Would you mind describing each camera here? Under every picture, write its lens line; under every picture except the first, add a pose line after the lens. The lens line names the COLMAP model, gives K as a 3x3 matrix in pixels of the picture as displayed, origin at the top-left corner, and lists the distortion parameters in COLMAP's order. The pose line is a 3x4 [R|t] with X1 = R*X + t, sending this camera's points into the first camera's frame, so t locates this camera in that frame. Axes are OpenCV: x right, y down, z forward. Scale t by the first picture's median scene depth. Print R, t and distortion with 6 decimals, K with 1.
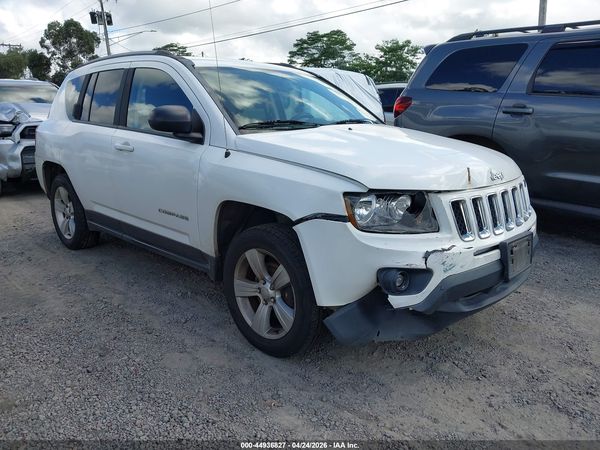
lens RADIAL K [[472.8, 0, 292.6], [0, 472.8, 227.6], [0, 0, 1]] dist [0.024661, -0.023404]
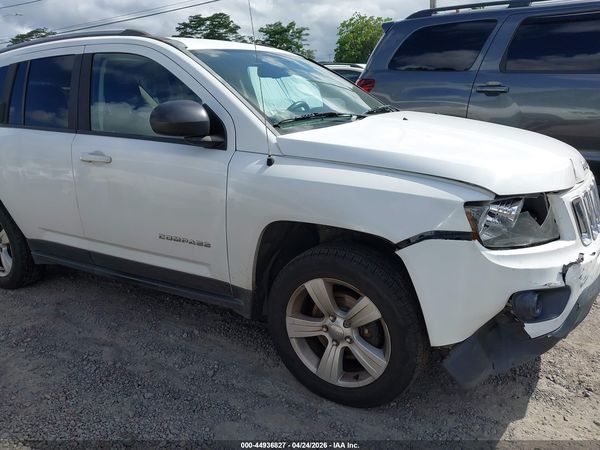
lens RADIAL K [[472.8, 0, 290.0], [0, 472.8, 226.4], [0, 0, 1]] dist [0.024661, -0.023404]
pose [[0.974551, -0.099375, 0.200933, -0.251191], [0.093749, 0.994895, 0.037346, -0.068926], [-0.203619, -0.017559, 0.978893, 0.212256]]
